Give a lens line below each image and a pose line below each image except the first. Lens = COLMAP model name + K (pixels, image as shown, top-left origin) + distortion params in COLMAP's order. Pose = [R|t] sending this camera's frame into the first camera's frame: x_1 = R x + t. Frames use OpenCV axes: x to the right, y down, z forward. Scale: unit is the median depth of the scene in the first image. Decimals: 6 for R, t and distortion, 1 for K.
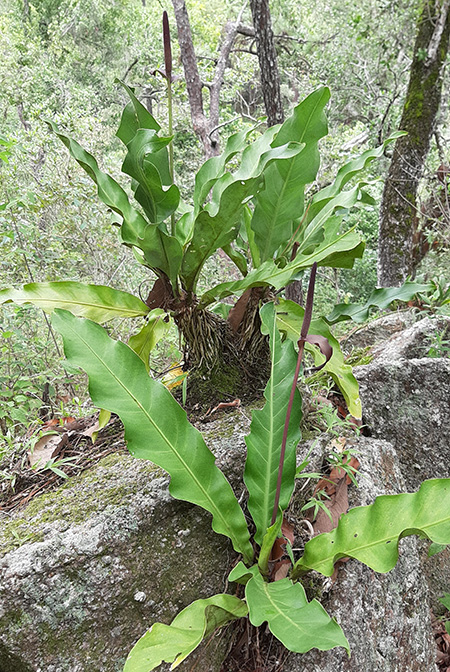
lens RADIAL K [[633.8, 0, 223.9], [0, 633.8, 349.2], [0, 0, 1]] dist [0.120593, -0.256991]
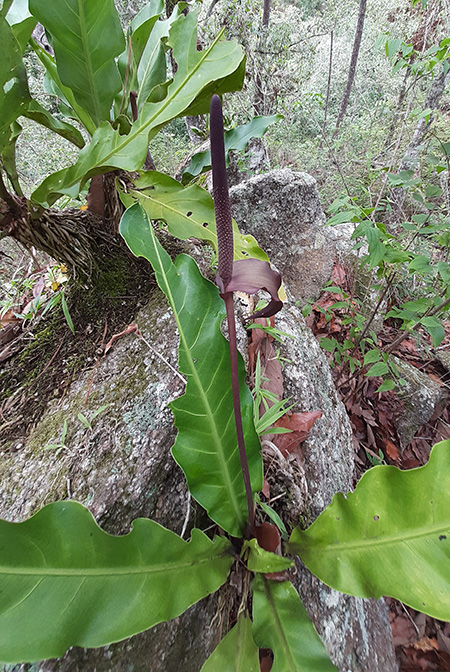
lens RADIAL K [[325.1, 0, 249.9], [0, 325.1, 279.9], [0, 0, 1]] dist [0.001024, 0.000062]
pose [[0.892541, -0.360076, 0.271508, 0.054286], [0.249014, 0.895462, 0.368973, -0.076256], [-0.375983, -0.261714, 0.888900, 0.554498]]
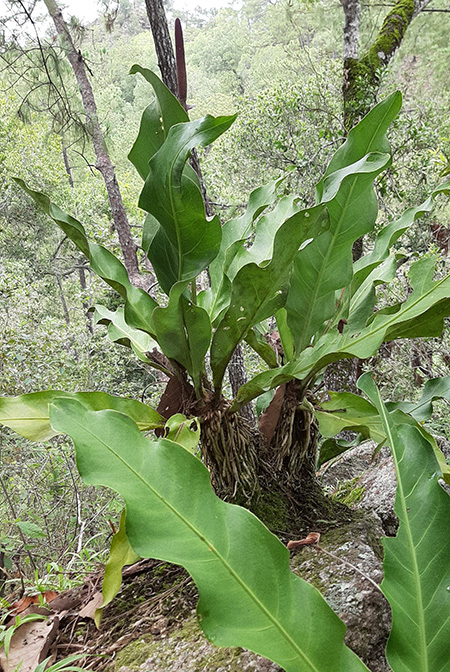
lens RADIAL K [[633.8, 0, 223.9], [0, 633.8, 349.2], [0, 0, 1]] dist [0.120593, -0.256991]
pose [[0.991883, -0.076340, 0.101686, -0.117794], [0.098225, 0.967862, -0.231506, 0.035320], [-0.080745, 0.239615, 0.967504, 0.276328]]
